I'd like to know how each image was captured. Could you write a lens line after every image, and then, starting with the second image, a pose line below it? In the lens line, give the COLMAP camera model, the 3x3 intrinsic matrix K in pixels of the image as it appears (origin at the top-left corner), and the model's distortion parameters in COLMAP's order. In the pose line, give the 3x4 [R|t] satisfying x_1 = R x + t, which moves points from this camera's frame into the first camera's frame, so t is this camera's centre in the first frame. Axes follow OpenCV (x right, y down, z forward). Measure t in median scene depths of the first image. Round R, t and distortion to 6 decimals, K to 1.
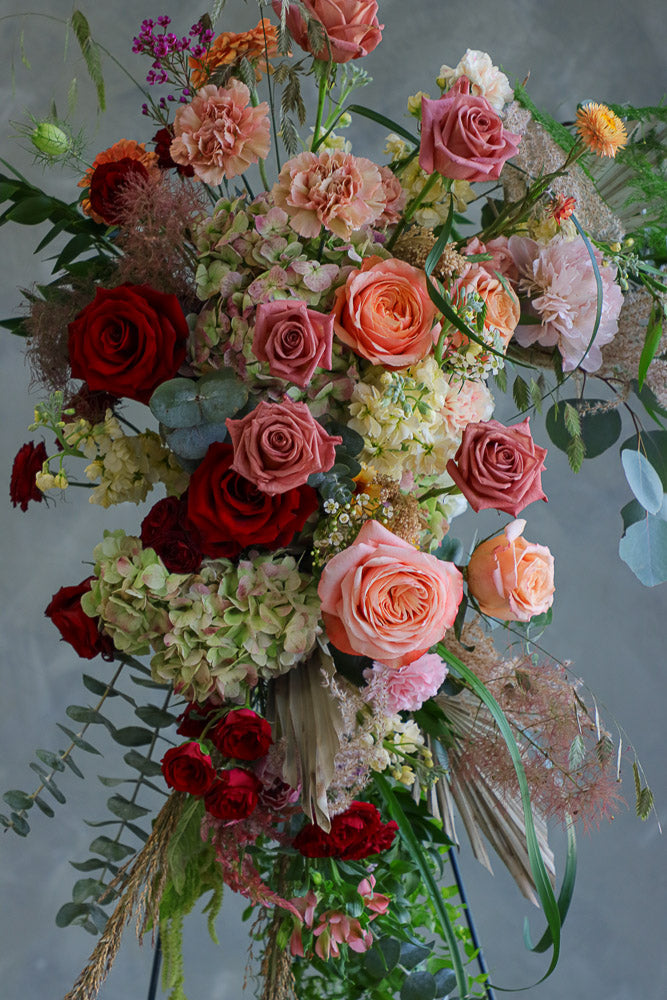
lens RADIAL K [[2021.4, 0, 333.5], [0, 2021.4, 500.0], [0, 0, 1]] dist [0.107803, 0.191239]
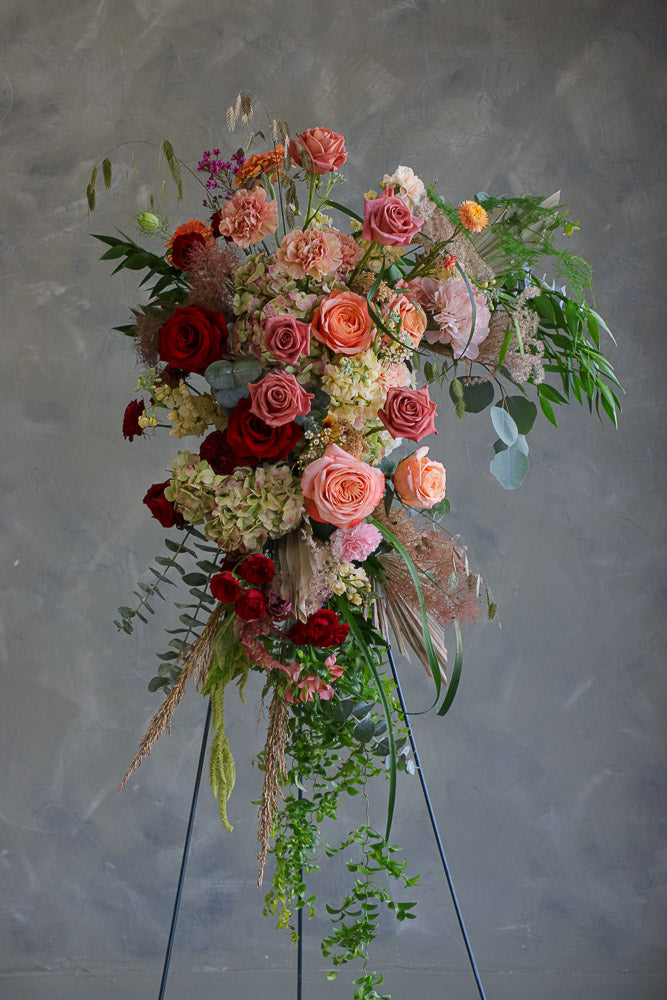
lens RADIAL K [[2082.8, 0, 333.5], [0, 2082.8, 500.0], [0, 0, 1]] dist [0.061352, 0.122650]
pose [[0.998923, 0.008948, -0.045534, 0.097336], [-0.009322, 0.999924, -0.008010, 0.069893], [0.045459, 0.008425, 0.998931, -0.743406]]
